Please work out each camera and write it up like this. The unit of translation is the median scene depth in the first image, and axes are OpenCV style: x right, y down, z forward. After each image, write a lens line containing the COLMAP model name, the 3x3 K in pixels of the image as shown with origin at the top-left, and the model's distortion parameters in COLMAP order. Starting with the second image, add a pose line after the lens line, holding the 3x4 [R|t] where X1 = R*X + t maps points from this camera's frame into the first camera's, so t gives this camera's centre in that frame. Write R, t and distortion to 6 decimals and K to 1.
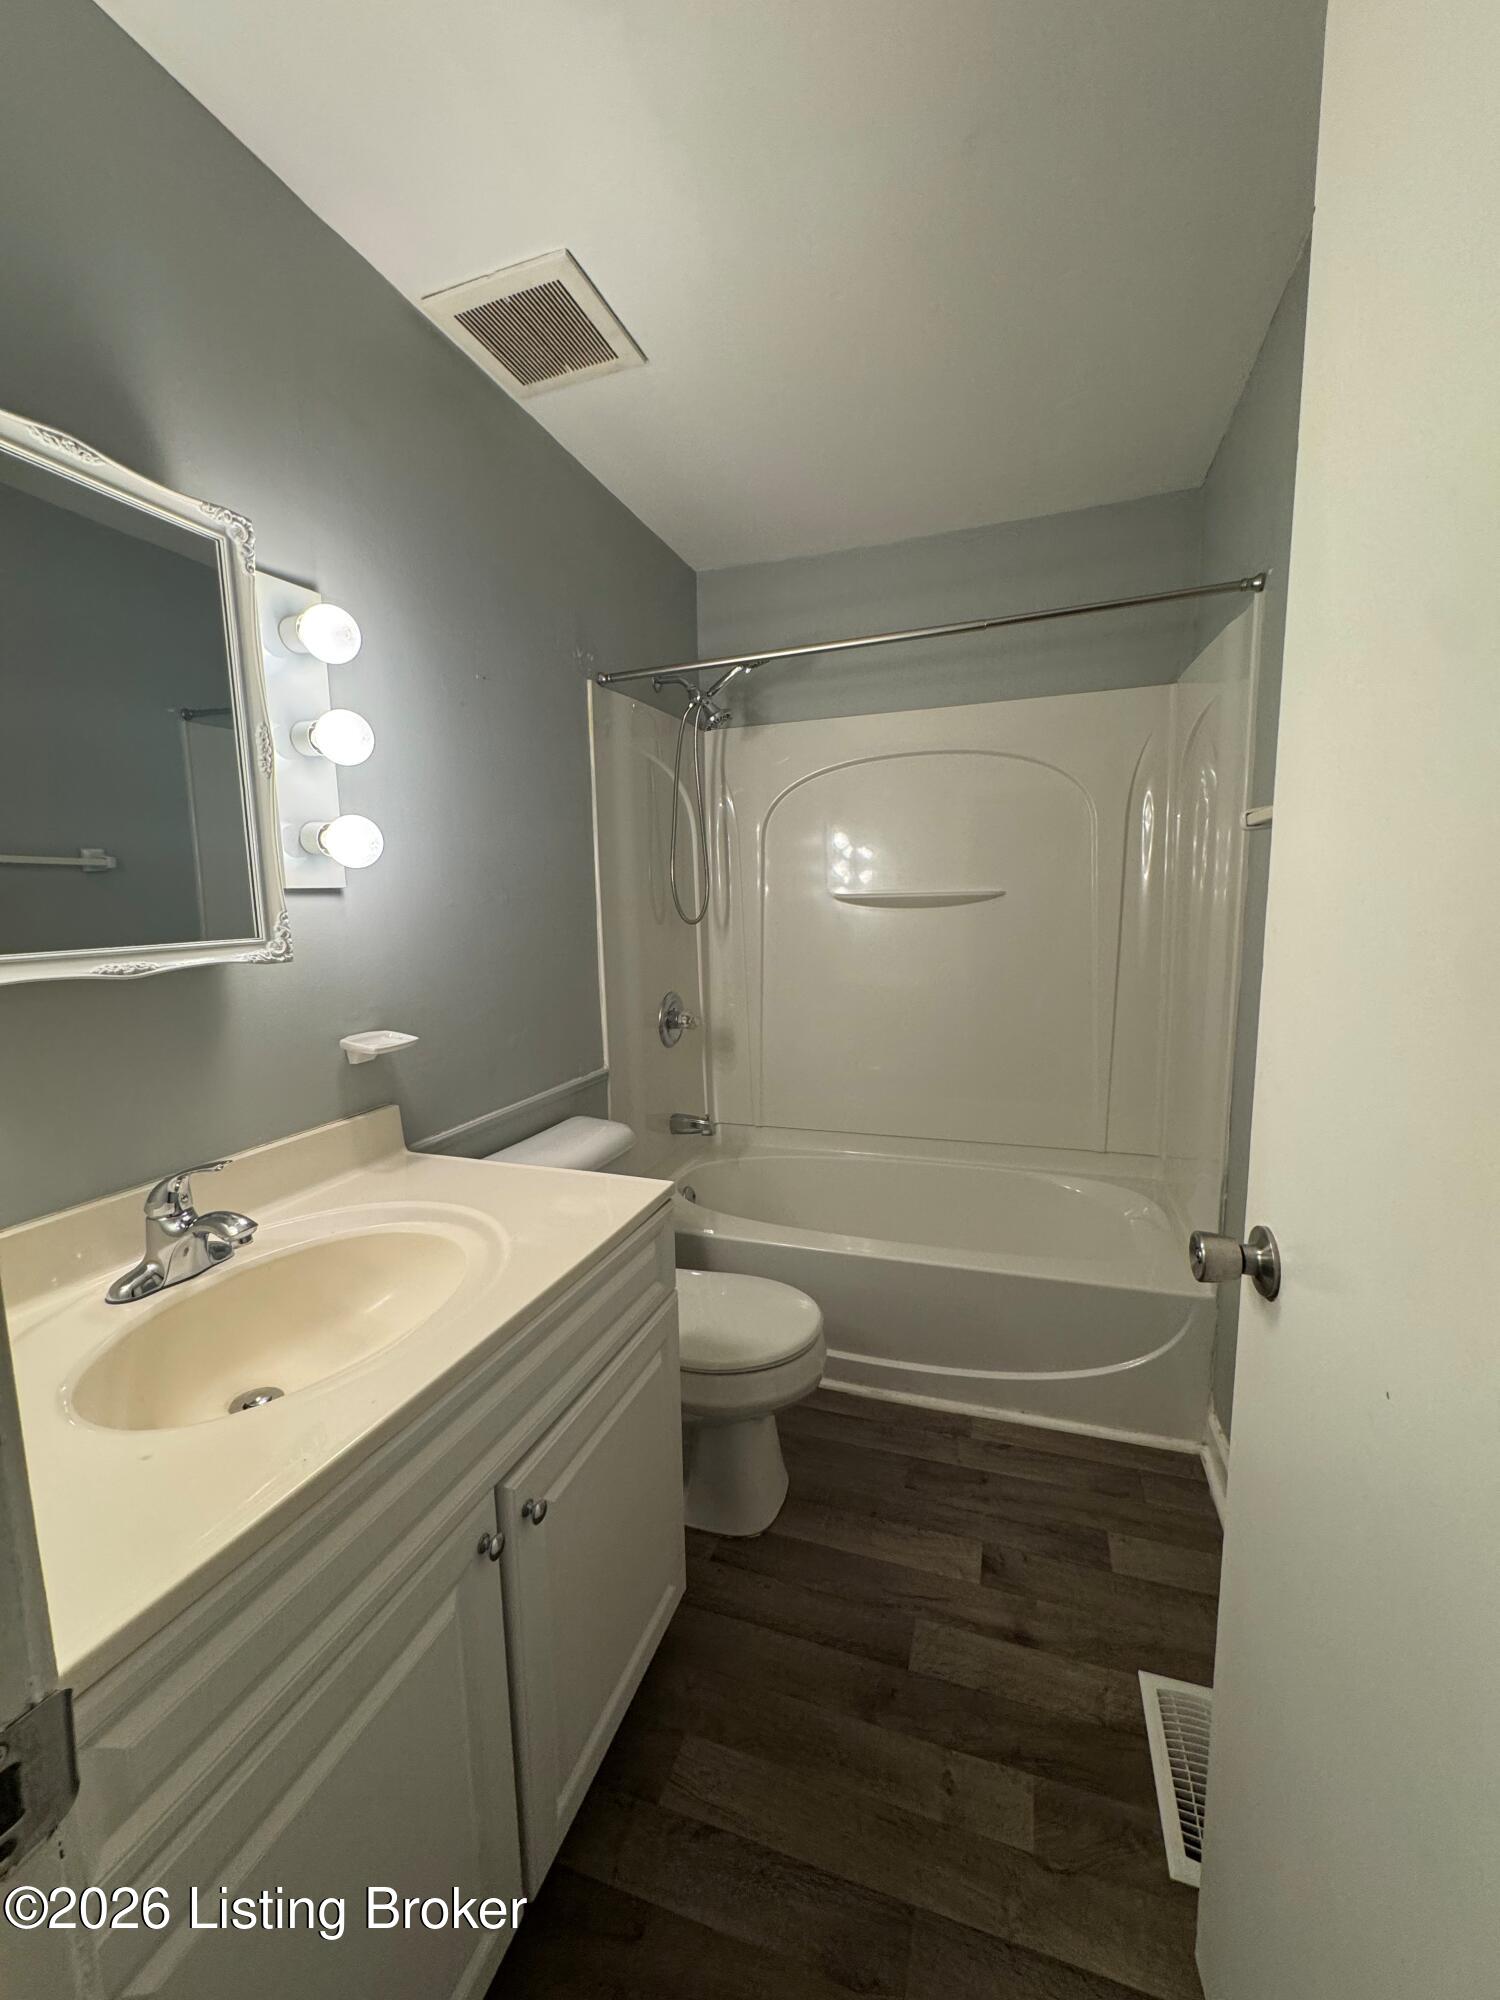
lens RADIAL K [[795.1, 0, 742.9], [0, 795.1, 997.2], [0, 0, 1]] dist [-0.002607, 0.000667]
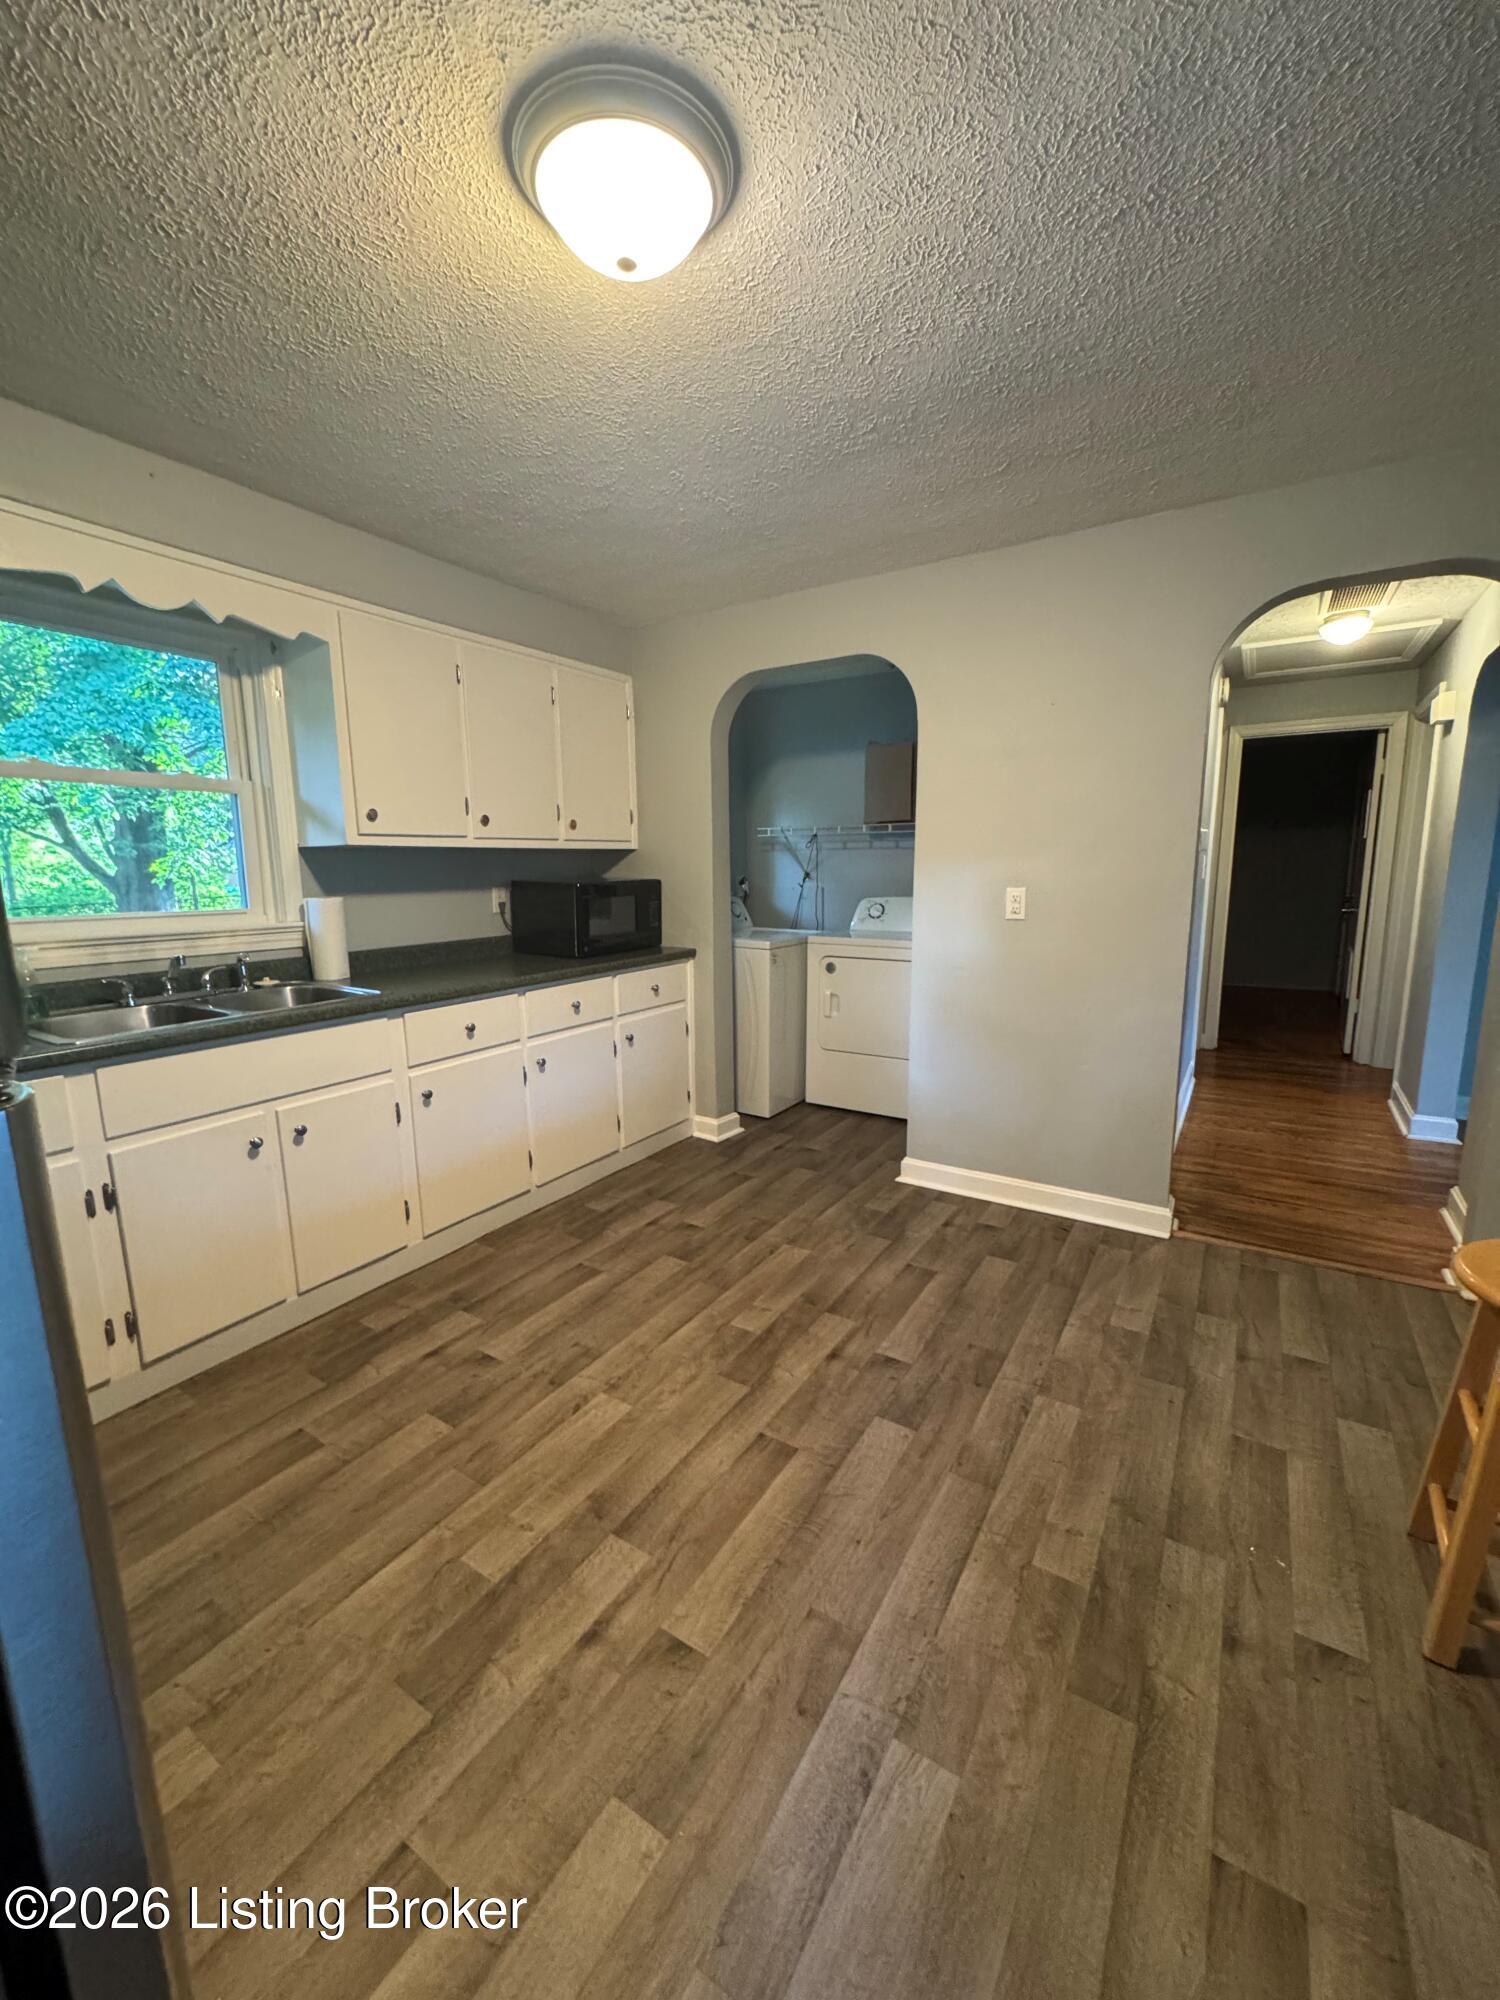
lens RADIAL K [[795.1, 0, 749.2], [0, 795.1, 998.9], [0, 0, 1]] dist [-0.002607, 0.000667]
pose [[-0.225670, 0.176588, -0.958066, 1.133746], [-0.111739, 0.972253, 0.205522, -0.183240], [0.967775, 0.153433, -0.199676, 1.294286]]
